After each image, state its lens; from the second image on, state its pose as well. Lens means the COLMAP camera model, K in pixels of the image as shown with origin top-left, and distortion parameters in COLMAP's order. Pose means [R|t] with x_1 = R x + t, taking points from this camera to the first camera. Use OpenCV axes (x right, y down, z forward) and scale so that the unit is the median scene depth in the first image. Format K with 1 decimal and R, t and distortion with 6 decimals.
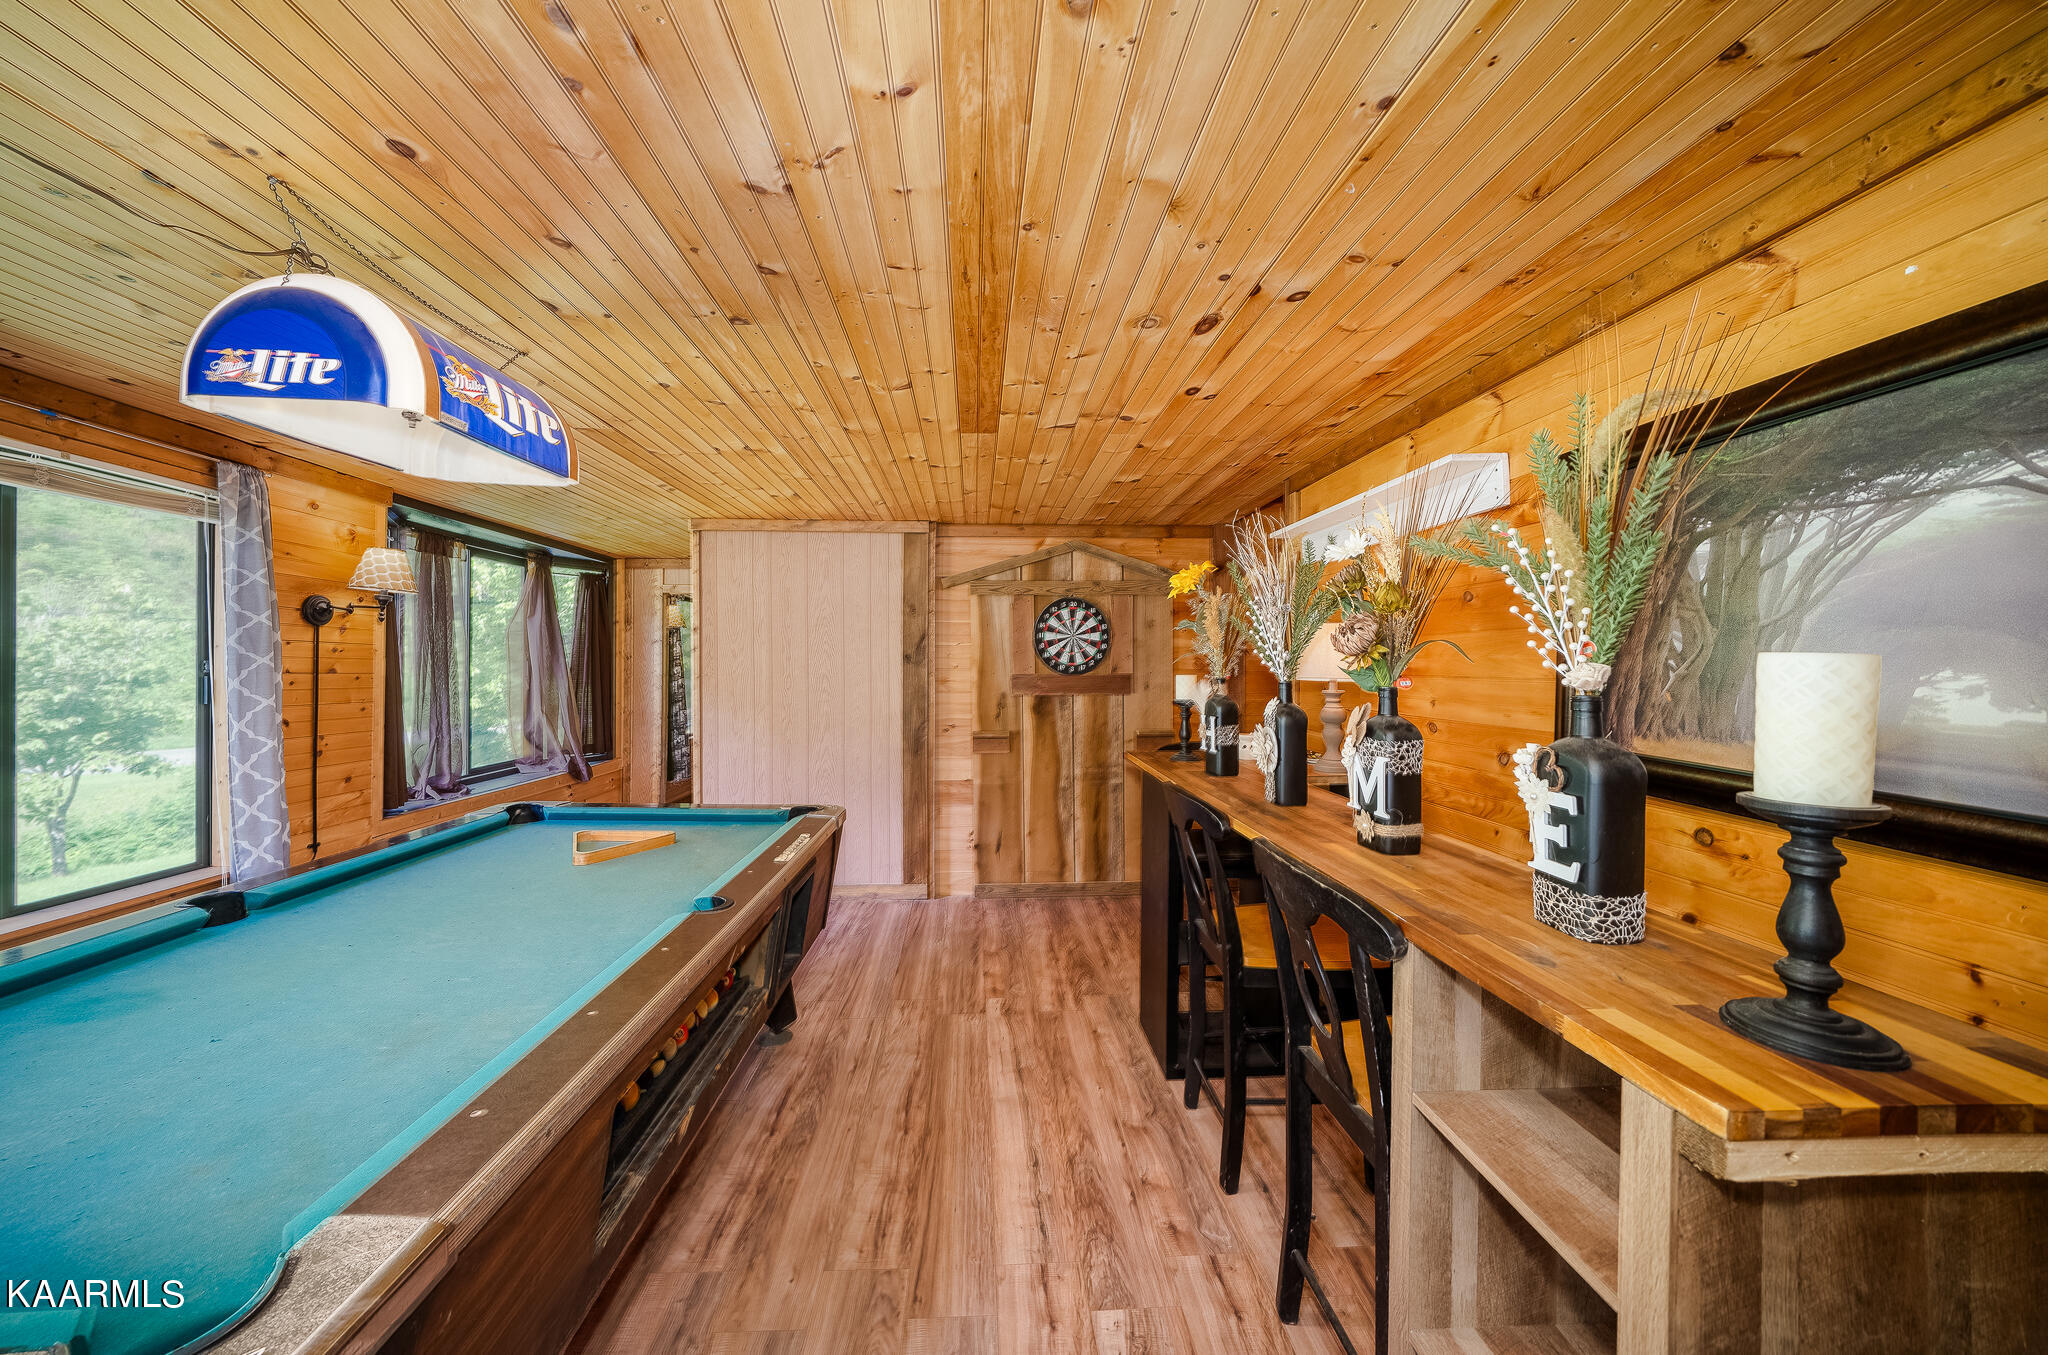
lens RADIAL K [[699.4, 0, 1012.3], [0, 699.4, 676.0], [0, 0, 1]] dist [-0.011800, 0.000162]
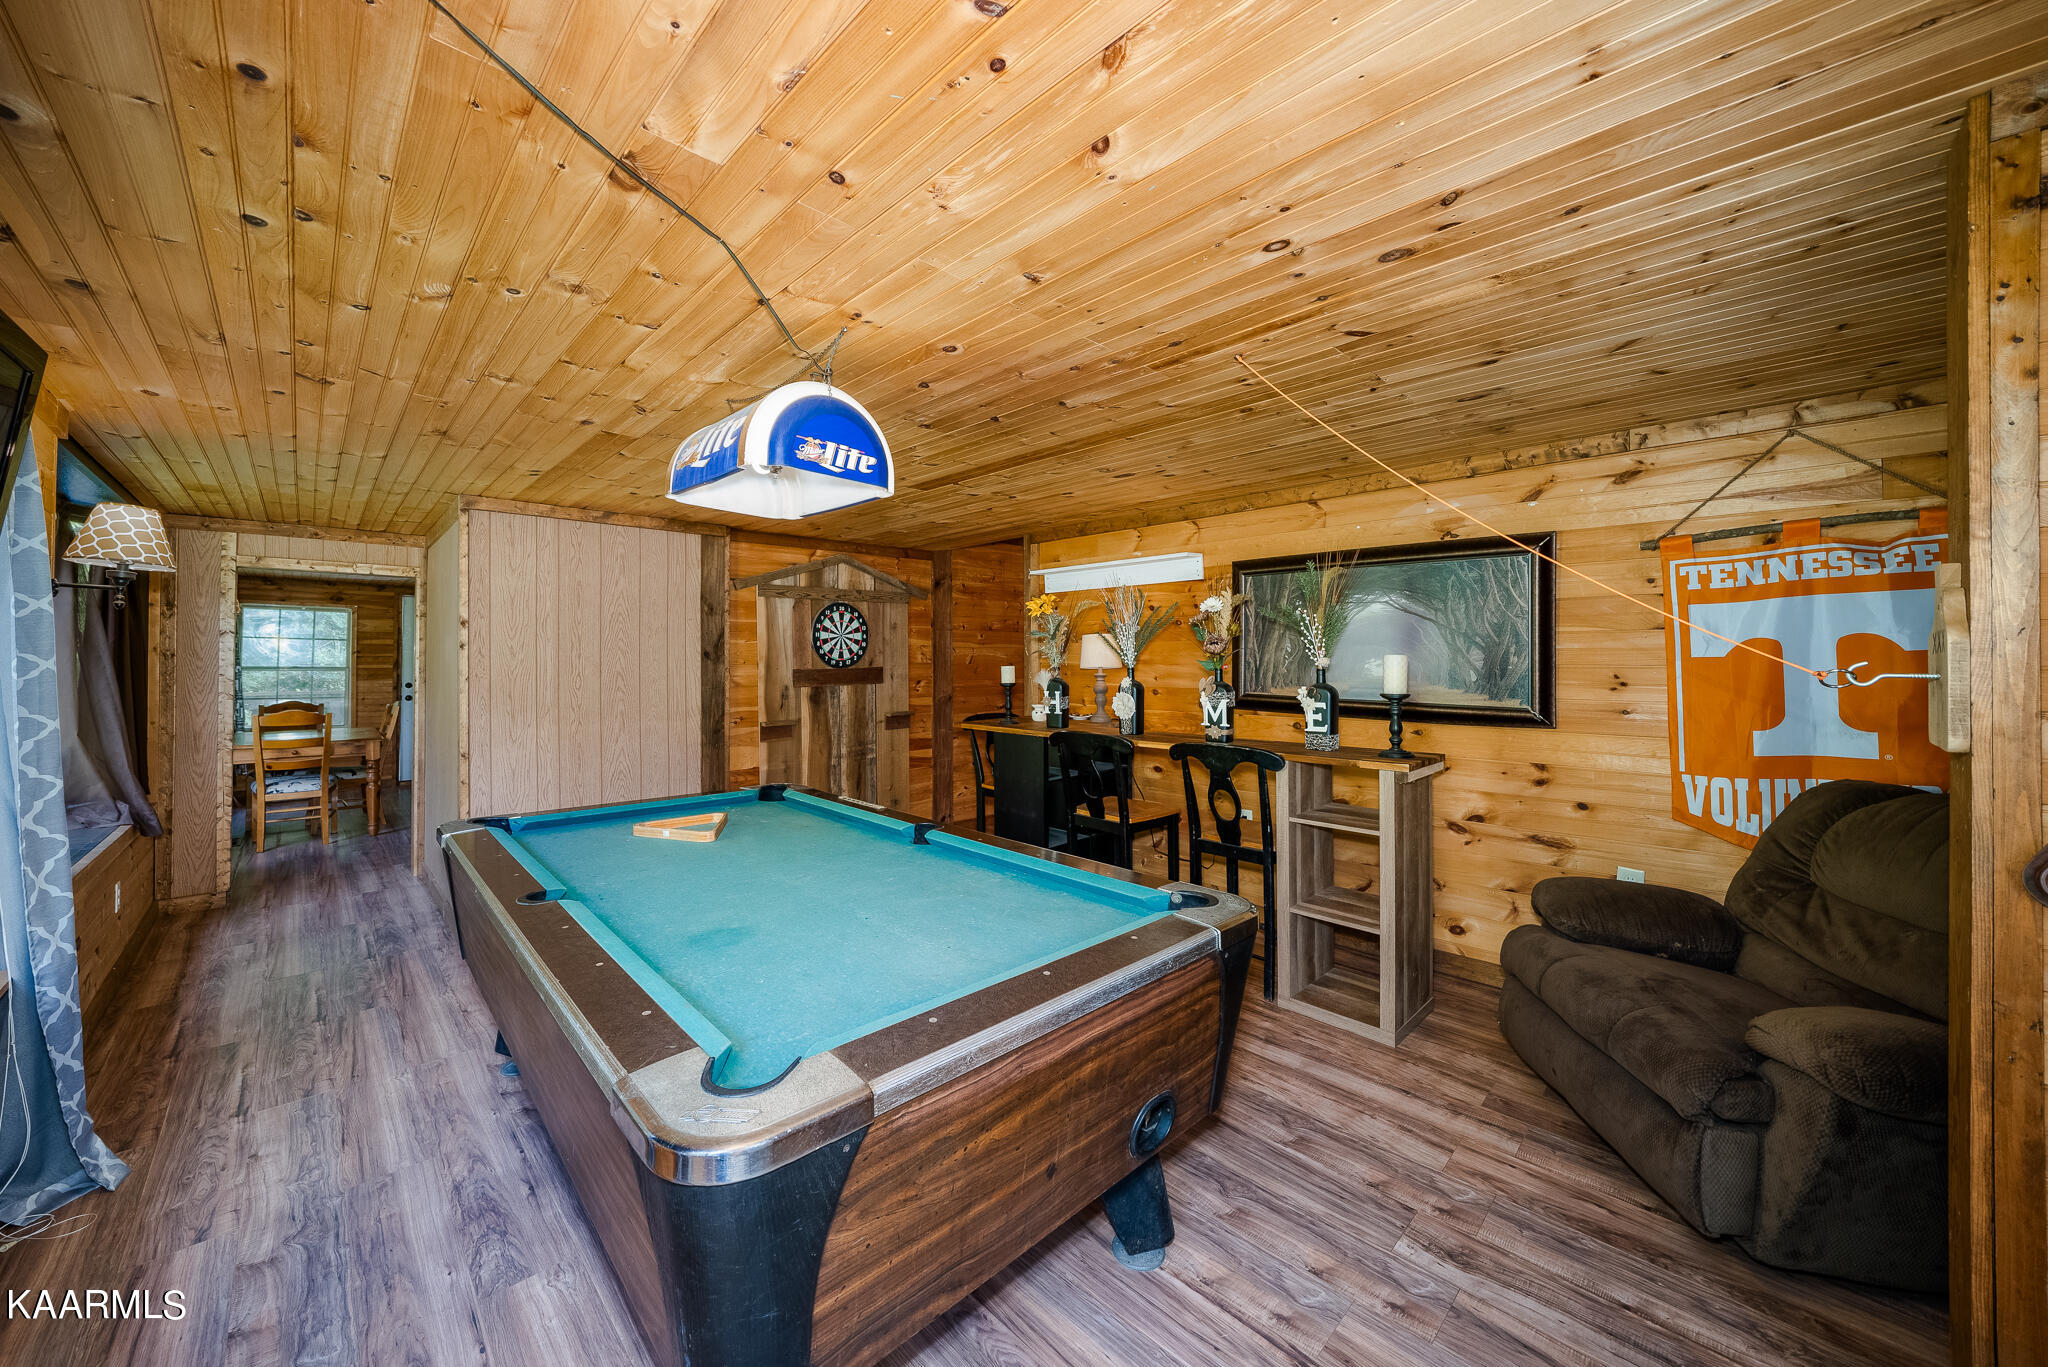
lens RADIAL K [[728.5, 0, 997.1], [0, 728.5, 666.0], [0, 0, 1]] dist [-0.015397, 0.000059]
pose [[0.757726, -0.015086, 0.652398, -0.517652], [0.018216, 0.999832, 0.001964, -0.003241], [-0.652318, 0.010396, 0.757874, -0.099818]]
